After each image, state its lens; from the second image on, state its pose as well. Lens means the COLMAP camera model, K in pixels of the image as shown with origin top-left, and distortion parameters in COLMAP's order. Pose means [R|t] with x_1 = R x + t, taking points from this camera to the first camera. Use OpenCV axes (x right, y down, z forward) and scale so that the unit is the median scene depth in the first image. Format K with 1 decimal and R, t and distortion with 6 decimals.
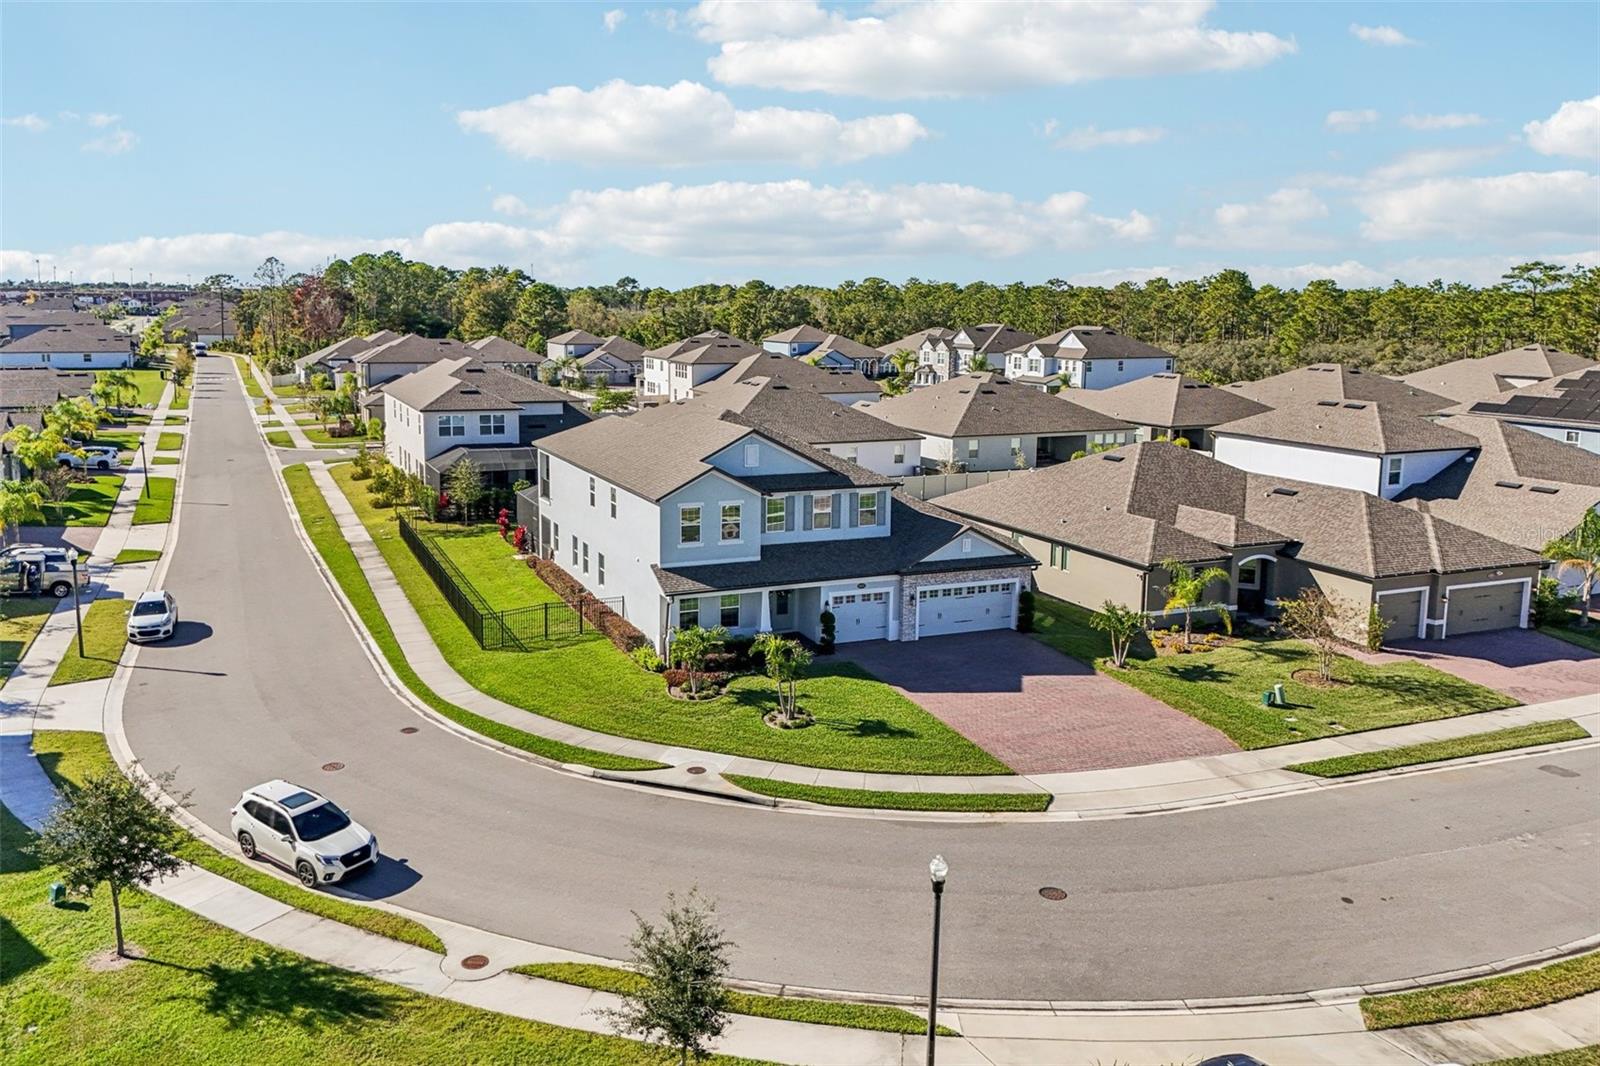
lens RADIAL K [[1356.2, 0, 770.5], [0, 1356.2, 531.3], [0, 0, 1]] dist [0.125868, -0.169008]
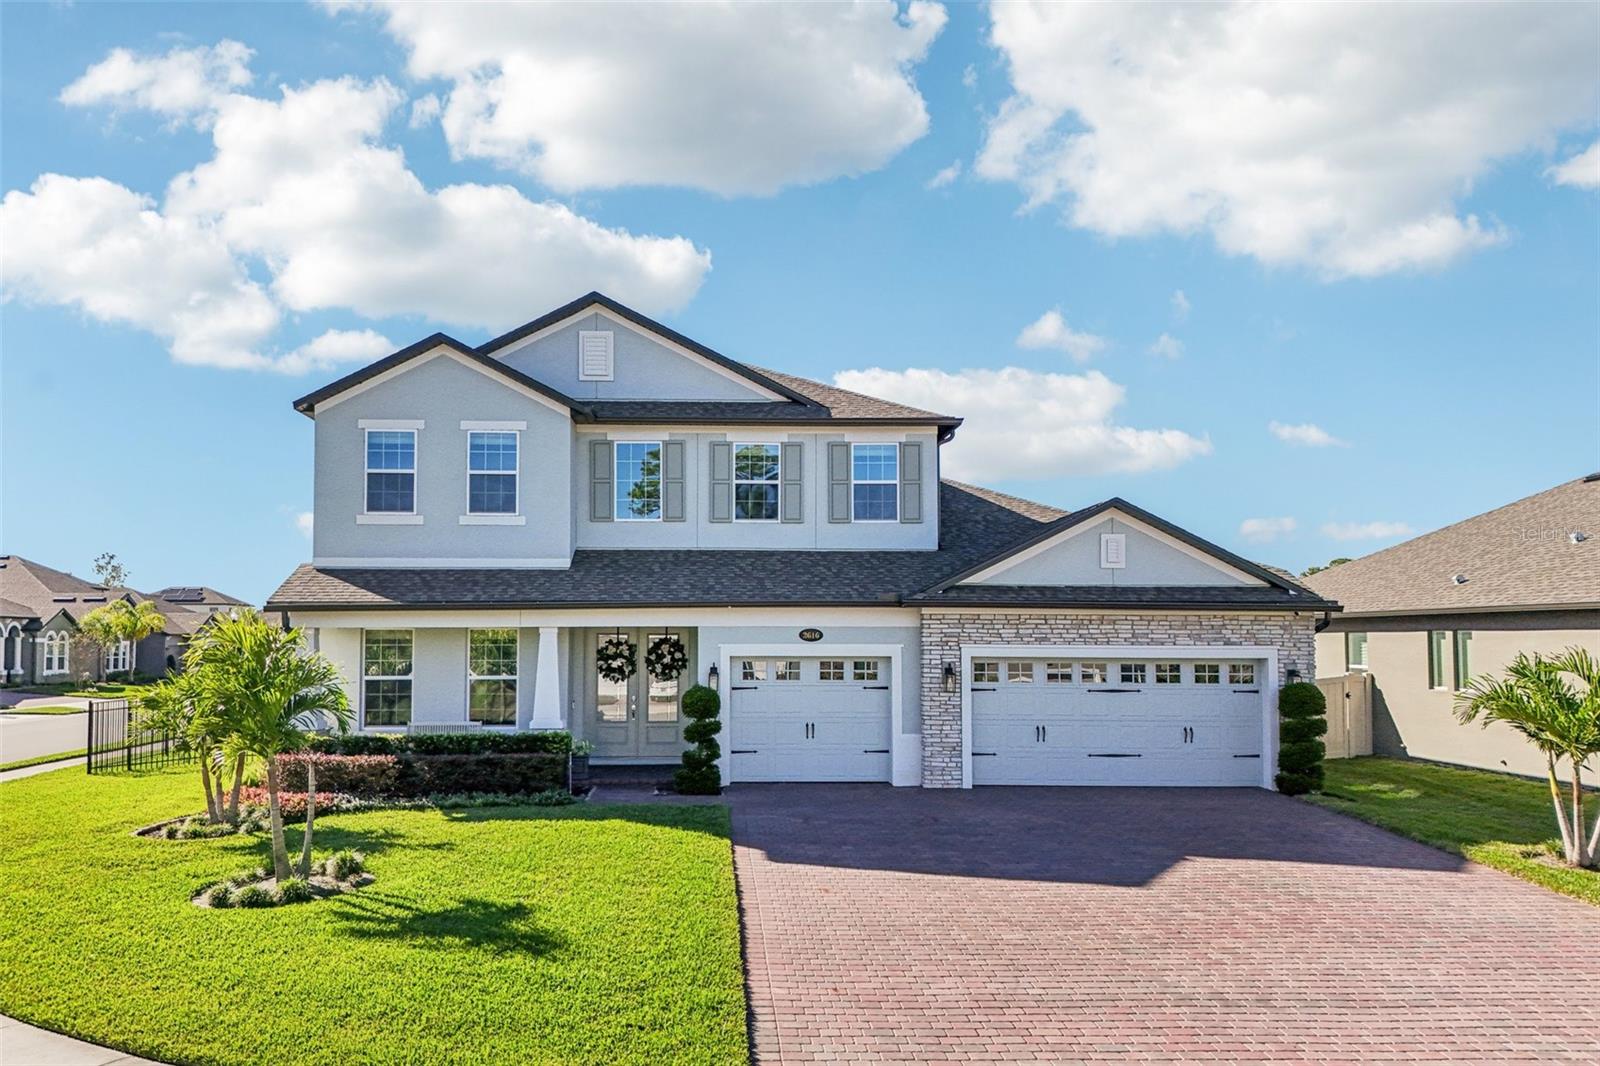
lens RADIAL K [[1319.3, 0, 730.0], [0, 1319.3, 604.0], [0, 0, 1]] dist [0.090100, -0.087712]
pose [[0.923584, -0.023195, -0.382695, 0.193001], [-0.061050, 0.976535, -0.206523, 0.112382], [0.378505, 0.214104, 0.900496, 0.641087]]
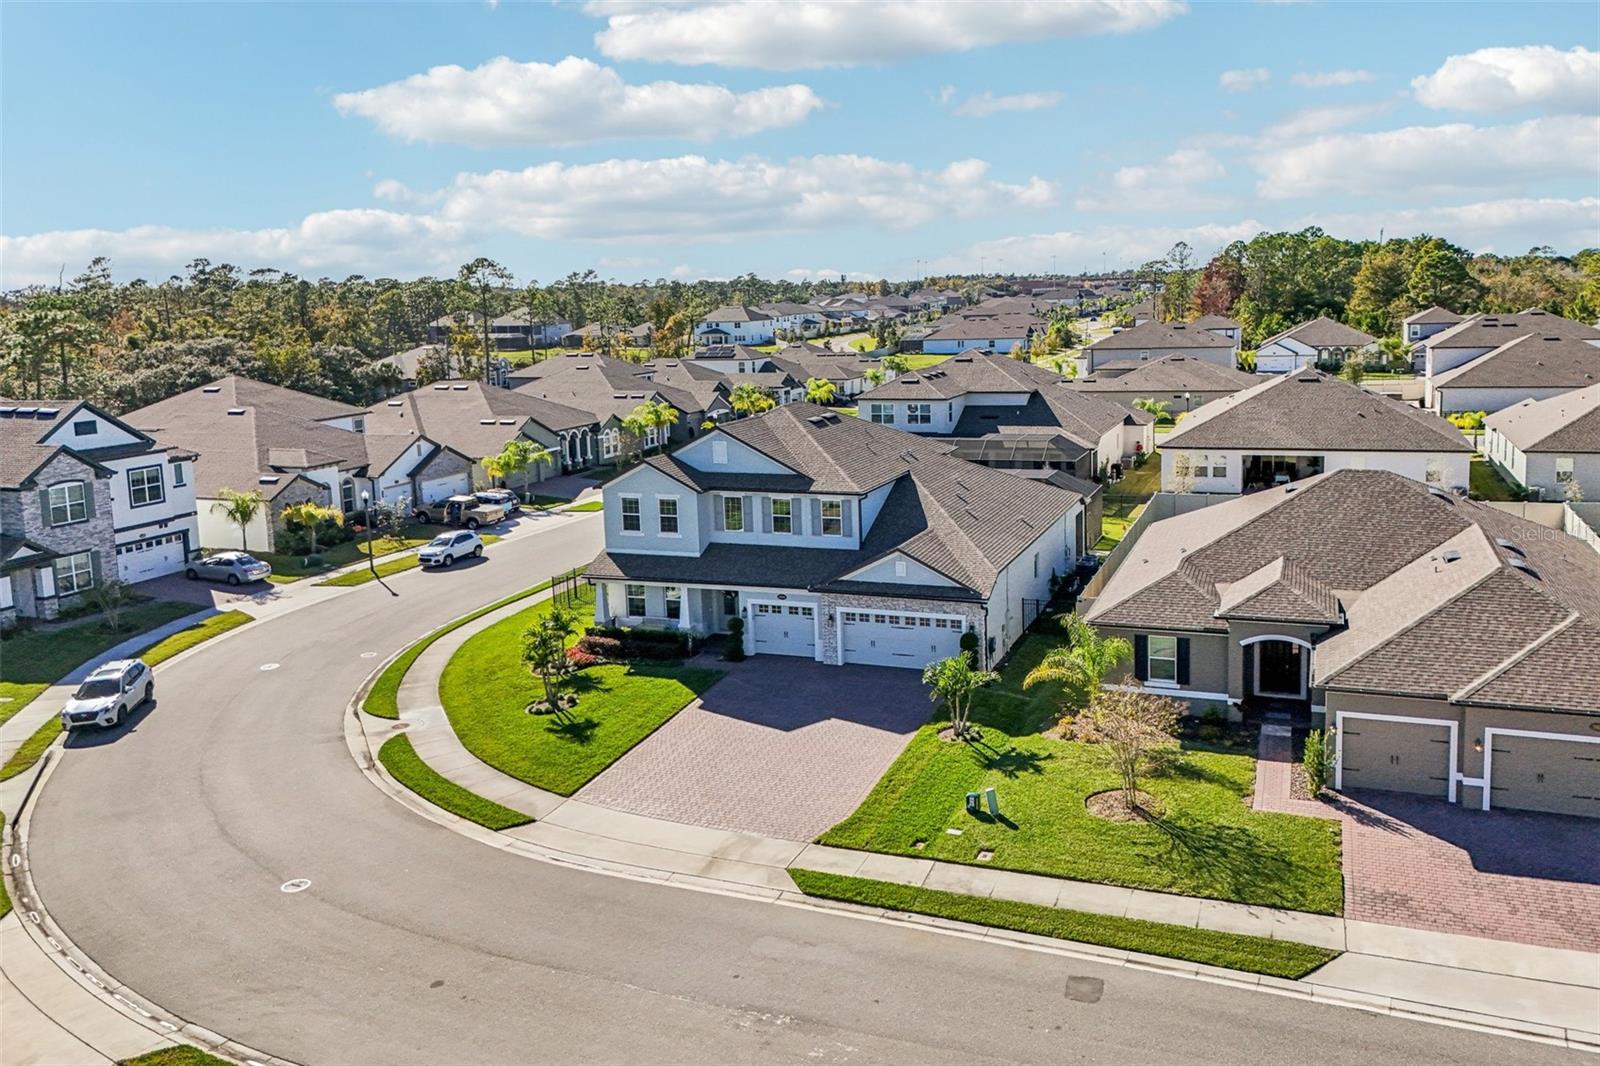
lens RADIAL K [[1356.2, 0, 770.5], [0, 1356.2, 531.3], [0, 0, 1]] dist [0.125868, -0.169008]
pose [[0.682527, 0.100332, -0.723940, 0.739056], [-0.089888, 0.994536, 0.053089, -0.054373], [0.725311, 0.028839, 0.687817, 0.344158]]
